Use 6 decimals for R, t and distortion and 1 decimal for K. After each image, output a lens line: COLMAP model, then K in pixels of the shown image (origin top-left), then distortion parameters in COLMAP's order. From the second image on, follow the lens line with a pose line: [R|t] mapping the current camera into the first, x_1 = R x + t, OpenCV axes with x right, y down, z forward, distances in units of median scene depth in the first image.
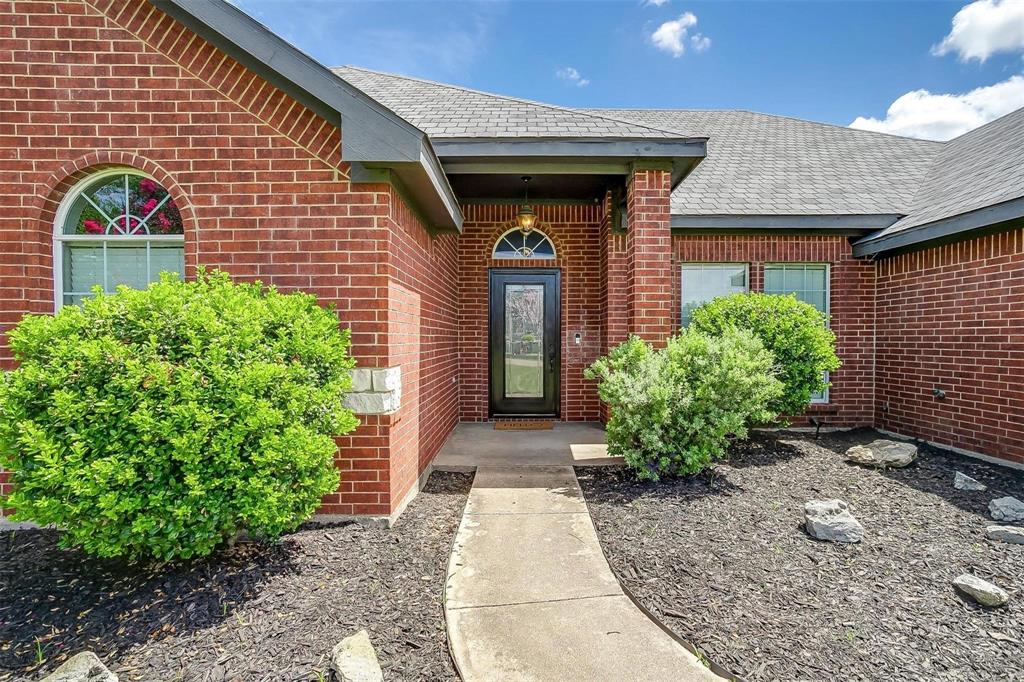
lens RADIAL K [[518.1, 0, 510.0], [0, 518.1, 336.5], [0, 0, 1]] dist [-0.062931, 0.030577]
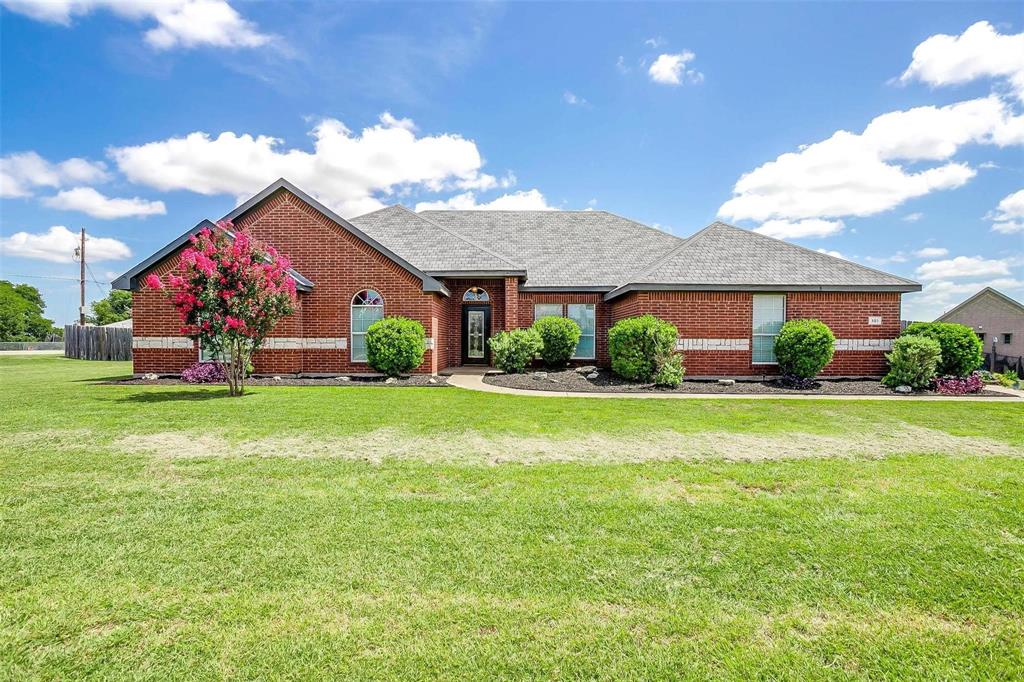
lens RADIAL K [[518.1, 0, 510.0], [0, 518.1, 336.5], [0, 0, 1]] dist [-0.062931, 0.030577]
pose [[0.999757, 0.004382, 0.021586, 0.243498], [-0.004259, 0.999975, -0.005702, 0.057620], [-0.021610, 0.005609, 0.999751, -2.569312]]
